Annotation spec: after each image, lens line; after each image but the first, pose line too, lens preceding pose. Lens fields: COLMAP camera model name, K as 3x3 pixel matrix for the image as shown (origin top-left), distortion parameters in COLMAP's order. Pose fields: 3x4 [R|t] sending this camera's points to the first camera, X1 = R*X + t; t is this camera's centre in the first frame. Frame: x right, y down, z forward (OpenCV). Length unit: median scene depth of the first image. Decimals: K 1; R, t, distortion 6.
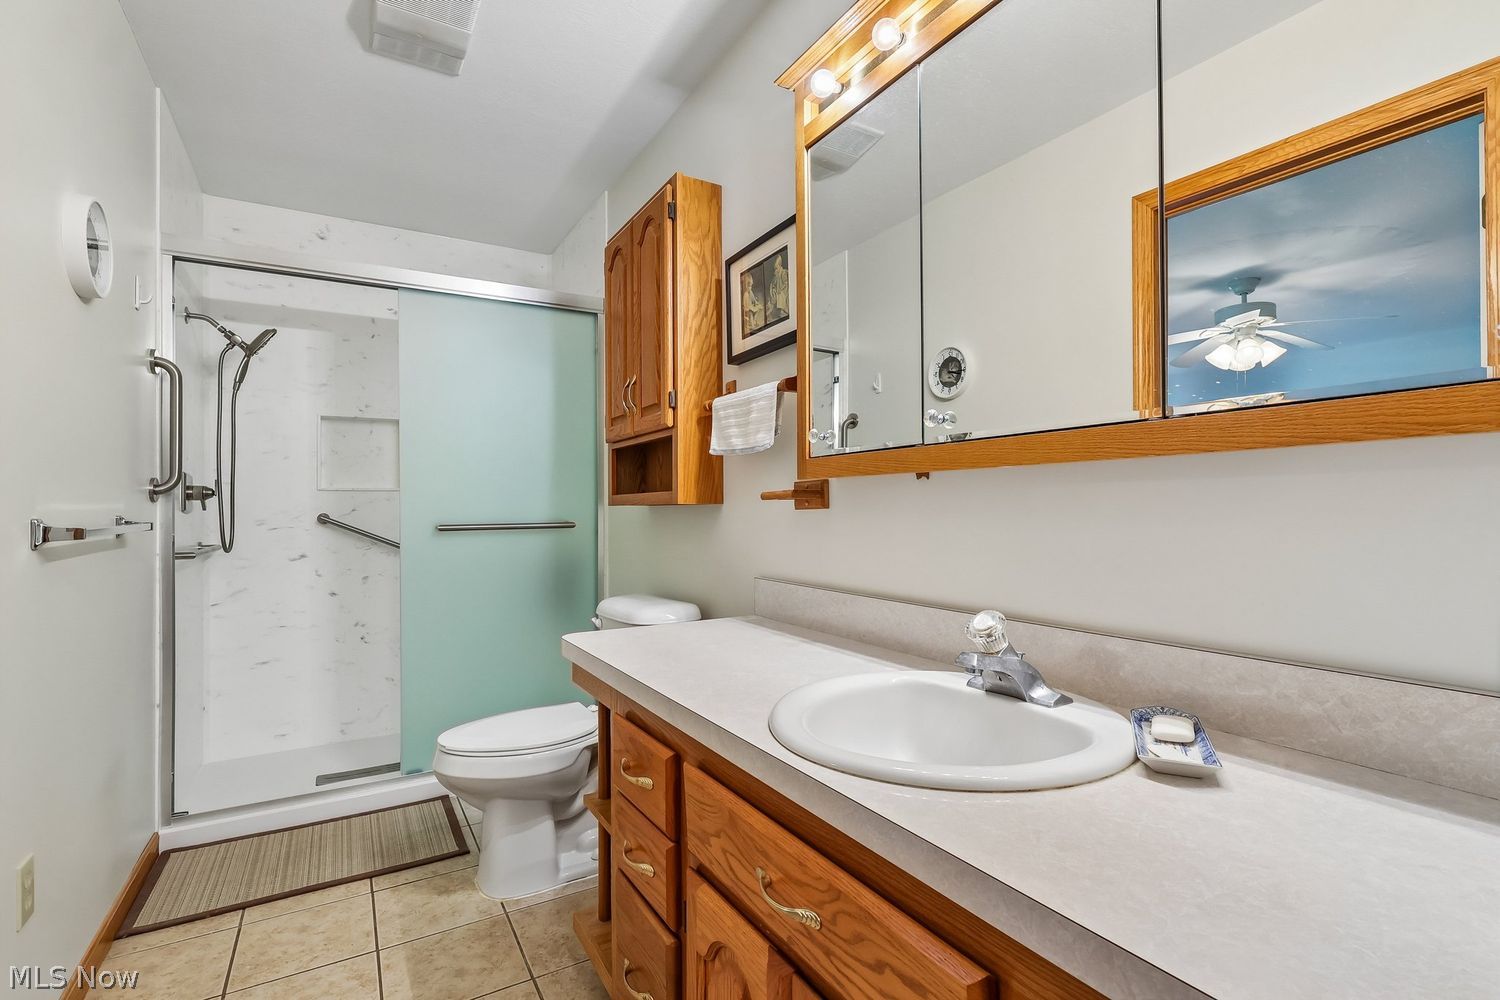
lens RADIAL K [[694.0, 0, 749.8], [0, 694.0, 504.7], [0, 0, 1]] dist [-0.000271, -0.000877]
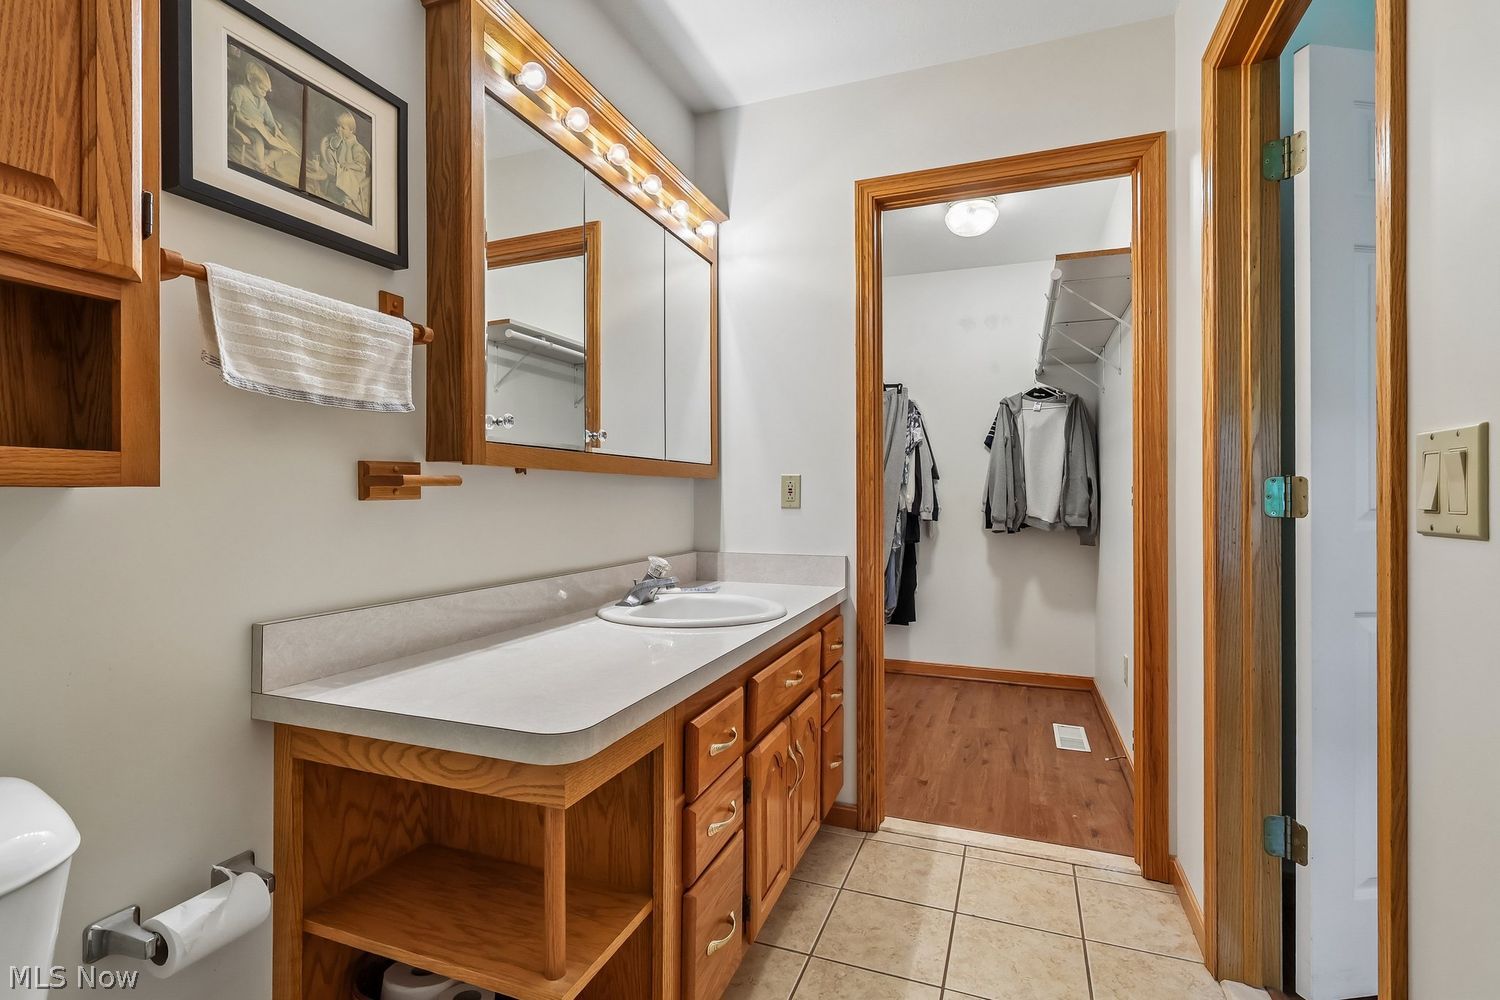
lens RADIAL K [[694.0, 0, 749.8], [0, 694.0, 495.9], [0, 0, 1]] dist [-0.000271, -0.000877]
pose [[-0.612294, 0.011198, 0.790551, -0.673034], [0.003696, 0.999929, -0.011302, 0.010628], [-0.790621, -0.003999, -0.612292, 1.053995]]
